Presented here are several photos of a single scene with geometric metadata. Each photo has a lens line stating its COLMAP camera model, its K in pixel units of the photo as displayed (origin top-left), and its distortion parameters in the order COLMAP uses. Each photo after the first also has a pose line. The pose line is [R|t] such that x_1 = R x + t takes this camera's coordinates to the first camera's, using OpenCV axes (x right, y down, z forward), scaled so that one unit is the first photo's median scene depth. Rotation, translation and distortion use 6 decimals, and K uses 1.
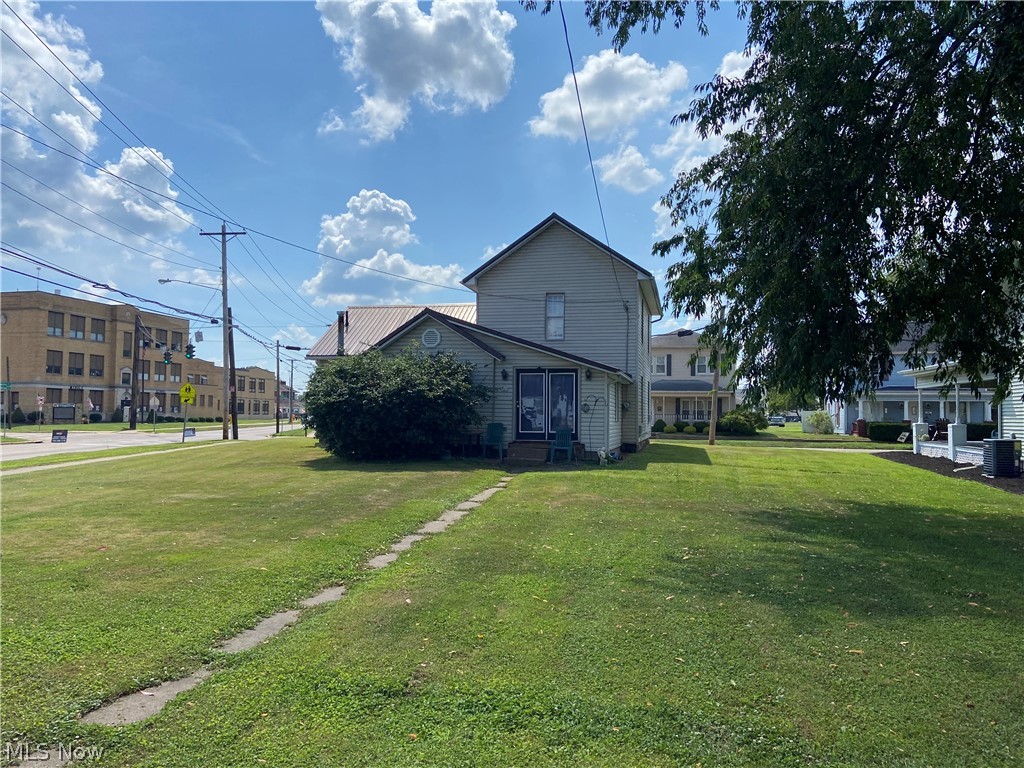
lens RADIAL K [[768.6, 0, 508.1], [0, 768.6, 371.9], [0, 0, 1]] dist [0.073005, -0.126637]
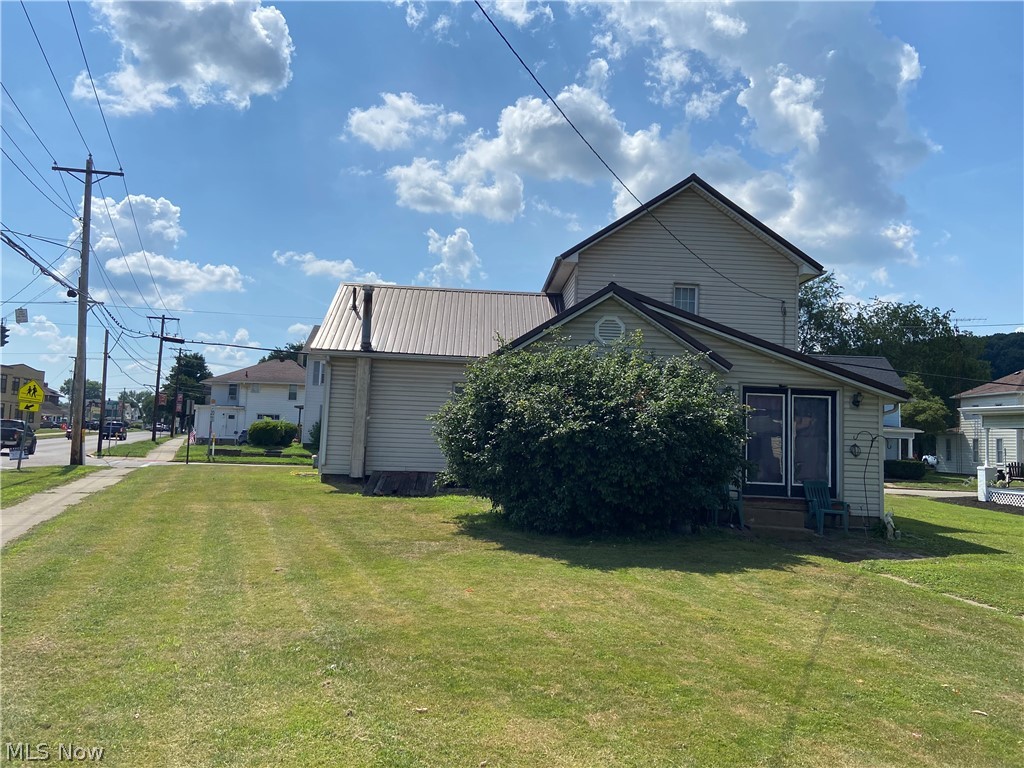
lens RADIAL K [[768.6, 0, 508.1], [0, 768.6, 371.9], [0, 0, 1]] dist [0.073005, -0.126637]
pose [[0.958642, 0.053384, 0.279564, -0.283018], [-0.046870, 0.998452, -0.029939, 0.010139], [-0.280730, 0.015598, 0.959660, 0.327669]]
